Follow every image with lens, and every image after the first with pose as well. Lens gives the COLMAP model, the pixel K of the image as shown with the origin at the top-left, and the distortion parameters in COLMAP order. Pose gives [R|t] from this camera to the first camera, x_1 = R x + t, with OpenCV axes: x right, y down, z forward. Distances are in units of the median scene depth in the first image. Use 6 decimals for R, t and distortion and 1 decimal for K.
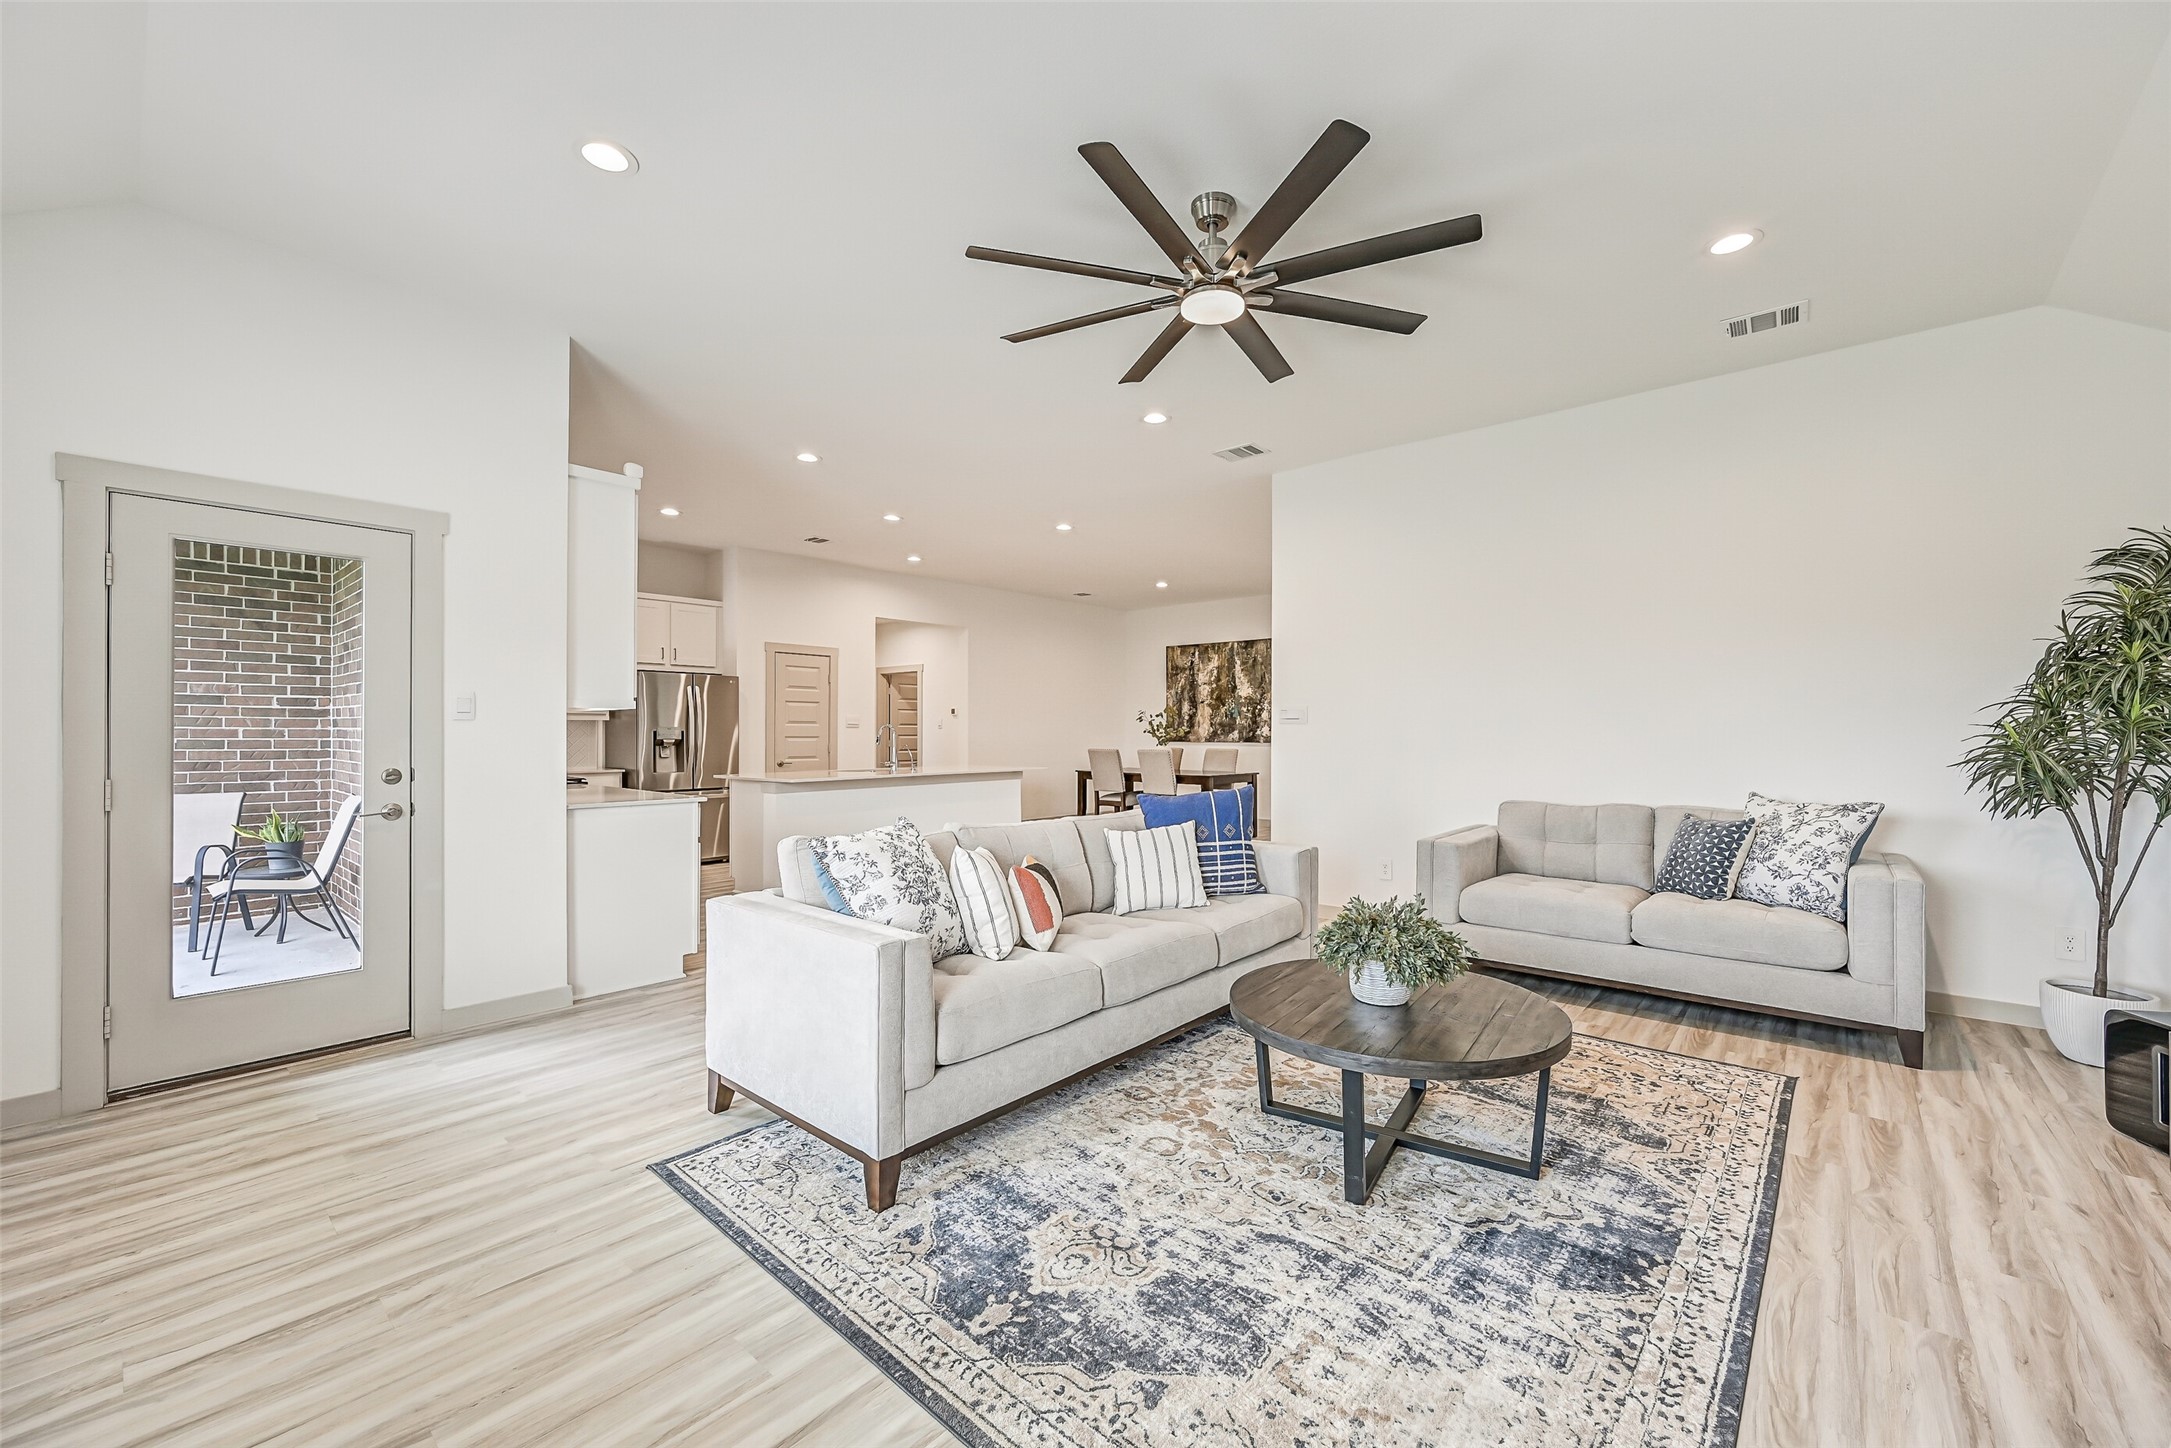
lens RADIAL K [[867.6, 0, 1098.2], [0, 867.6, 736.9], [0, 0, 1]] dist [-0.000580, 0.000244]
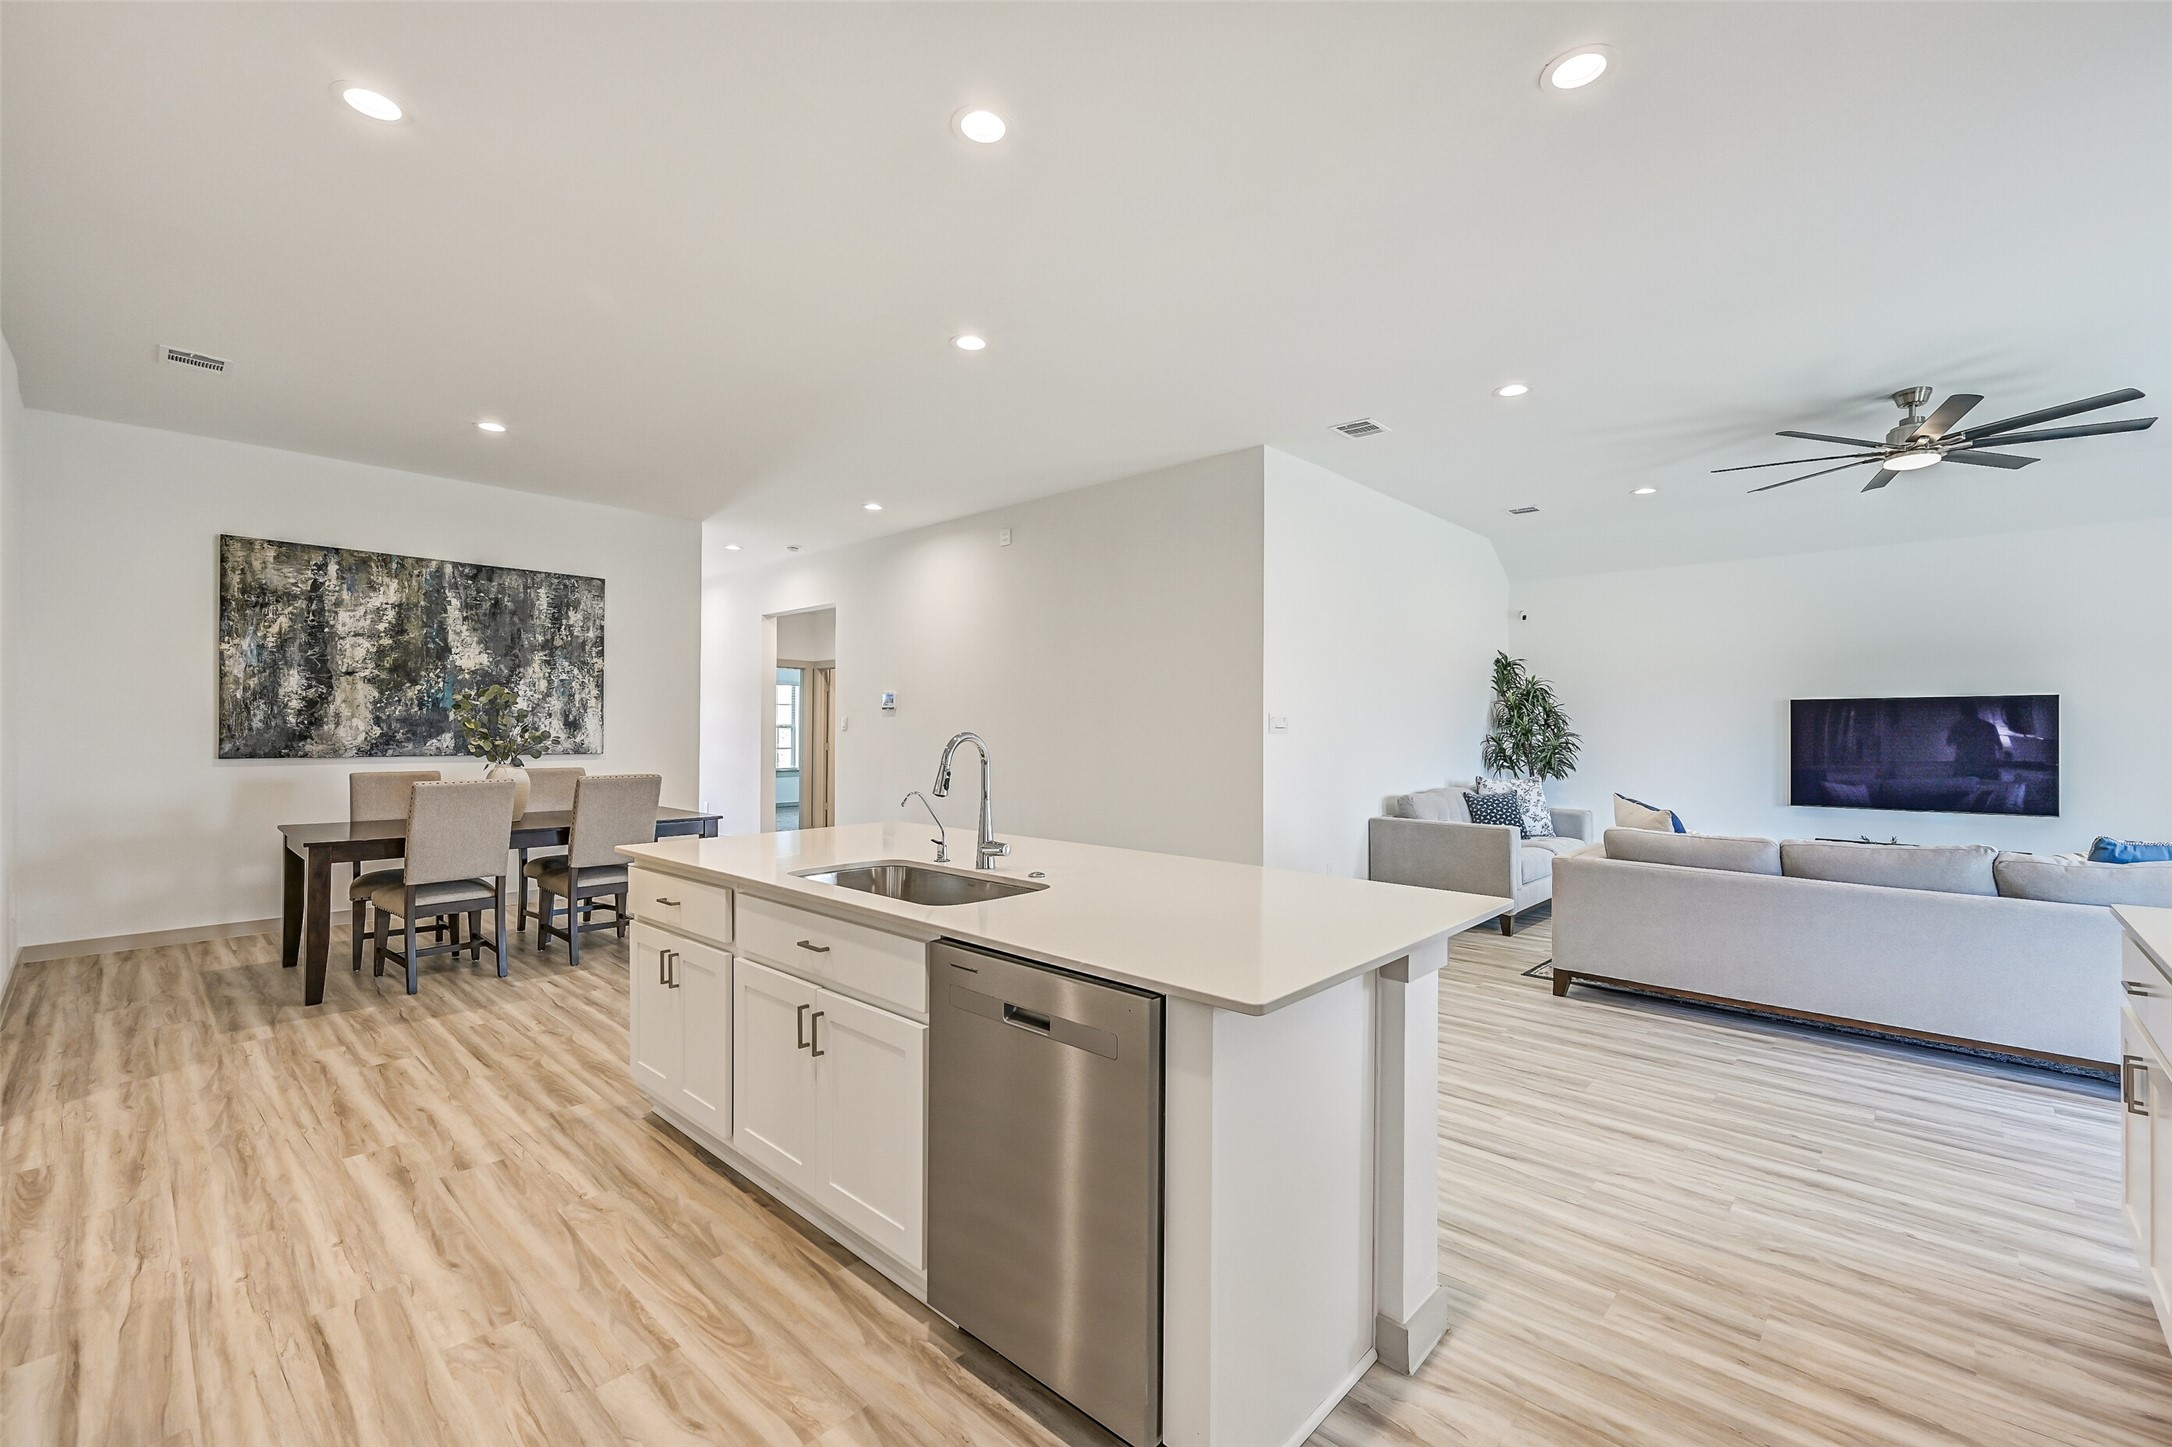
lens RADIAL K [[913.8, 0, 1102.6], [0, 913.8, 726.0], [0, 0, 1]] dist [0.001270, 0.000048]
pose [[0.051487, 0.002899, 0.998669, -0.666859], [-0.000481, 0.999996, -0.002878, -0.018453], [-0.998674, -0.000332, 0.051488, 1.053739]]
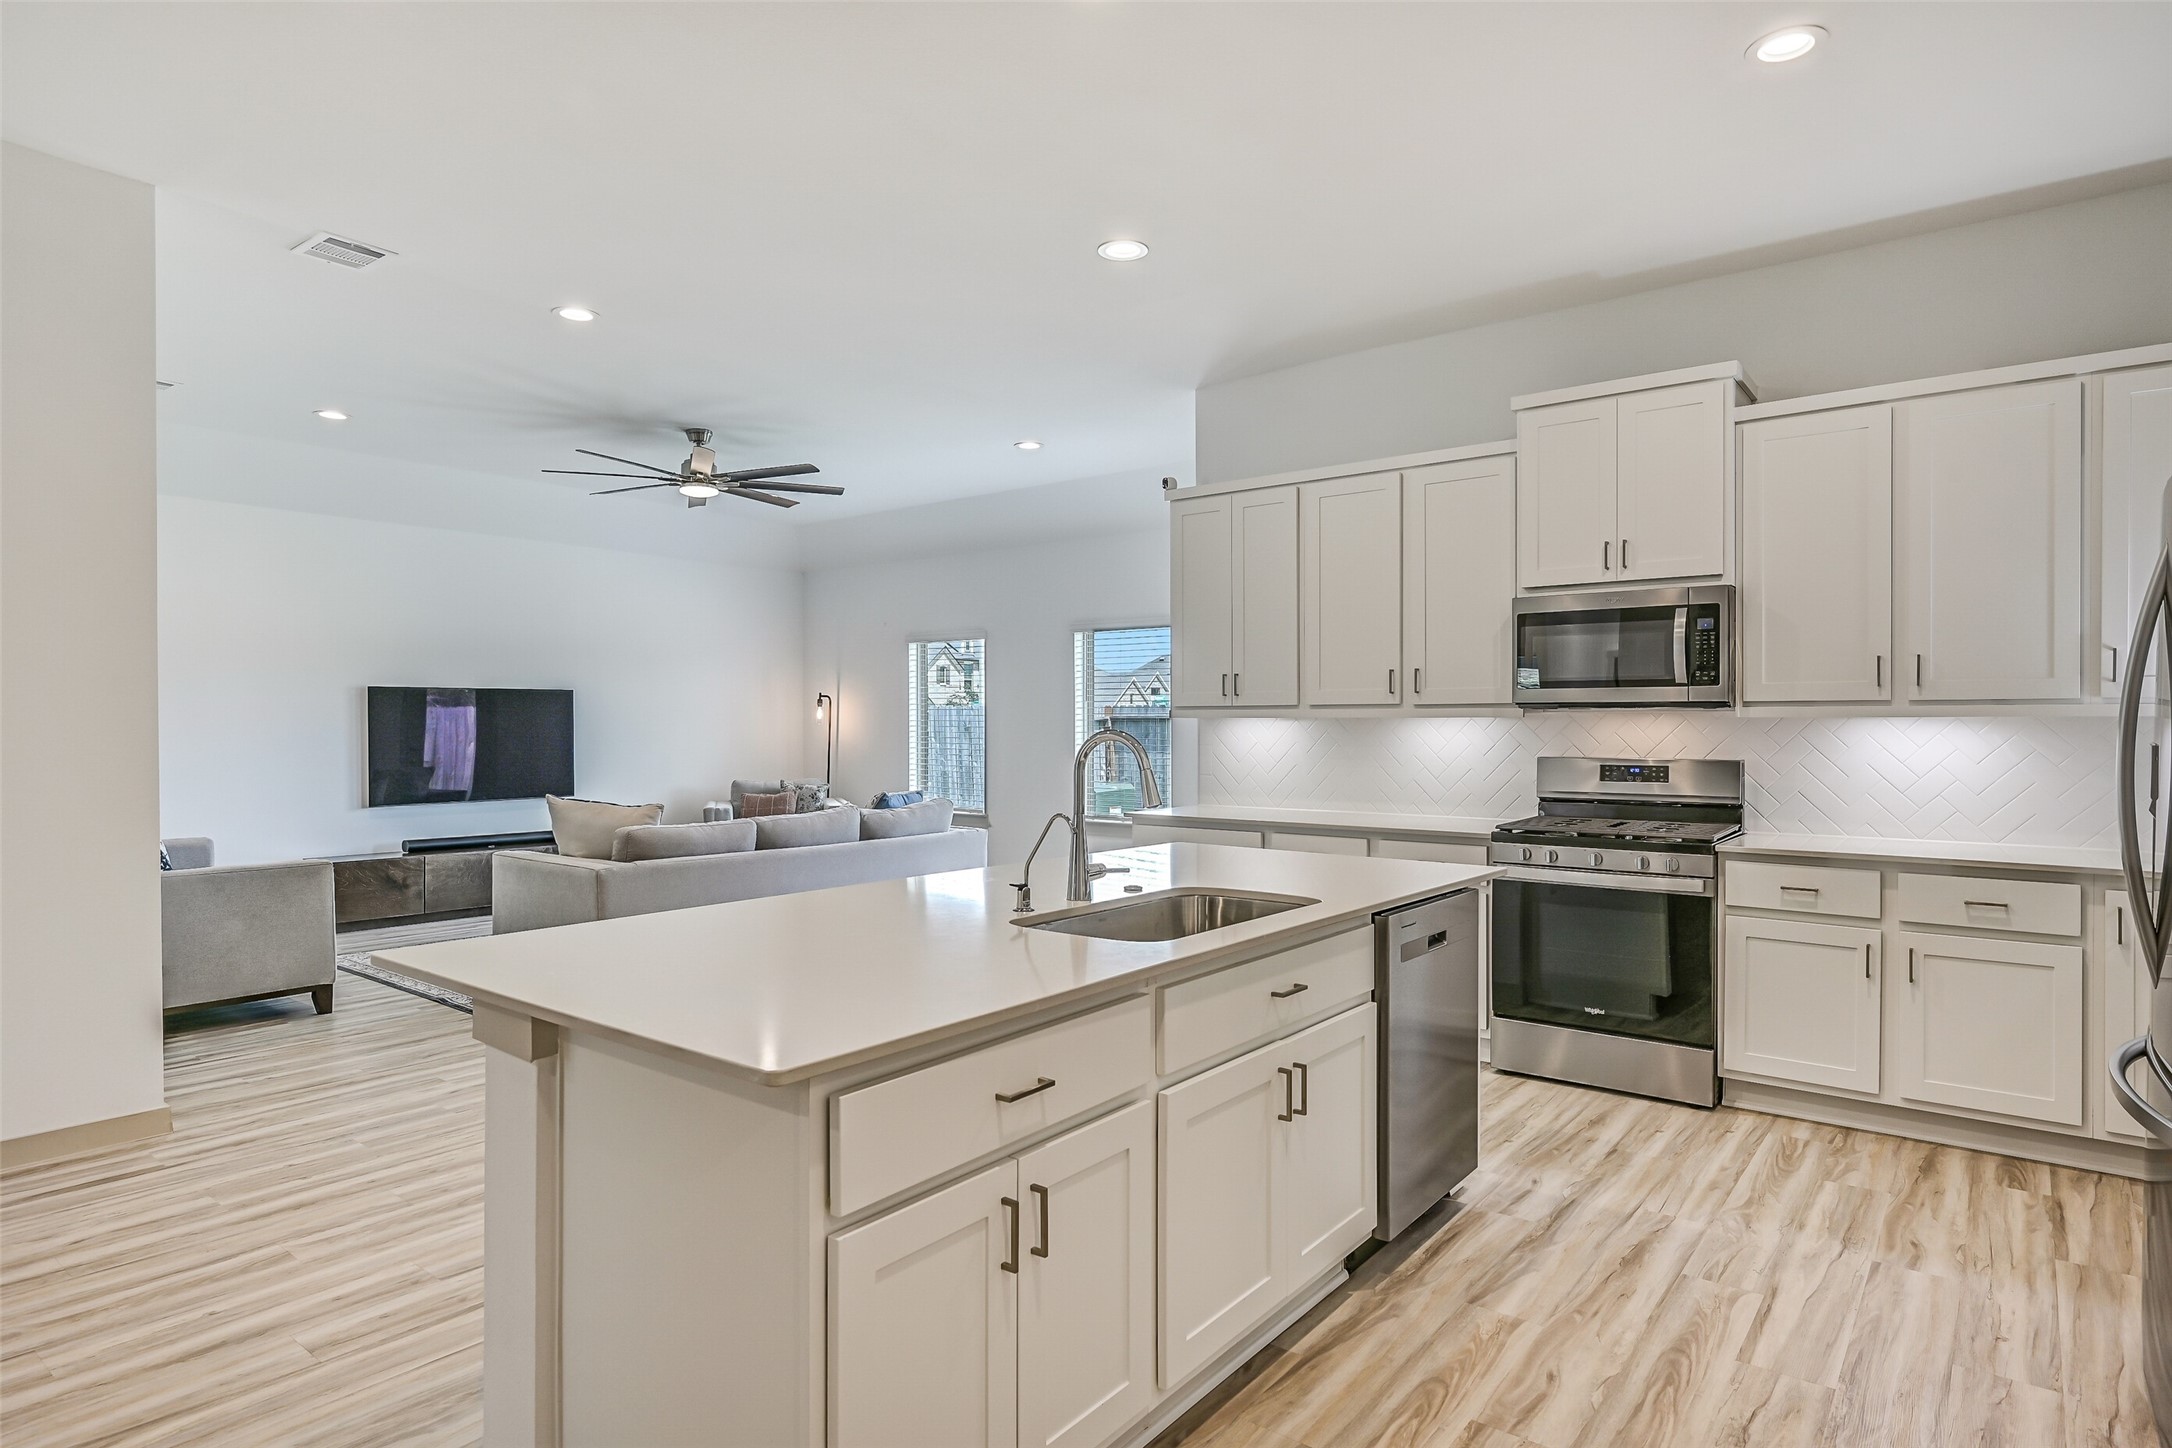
lens RADIAL K [[1182.0, 0, 1094.8], [0, 1182.0, 735.3], [0, 0, 1]] dist [0.001702, 0.000203]
pose [[-0.999502, -0.000676, -0.031562, -0.255361], [-0.001119, 0.999901, 0.014000, -0.020455], [0.031549, 0.014029, -0.999404, 1.543570]]
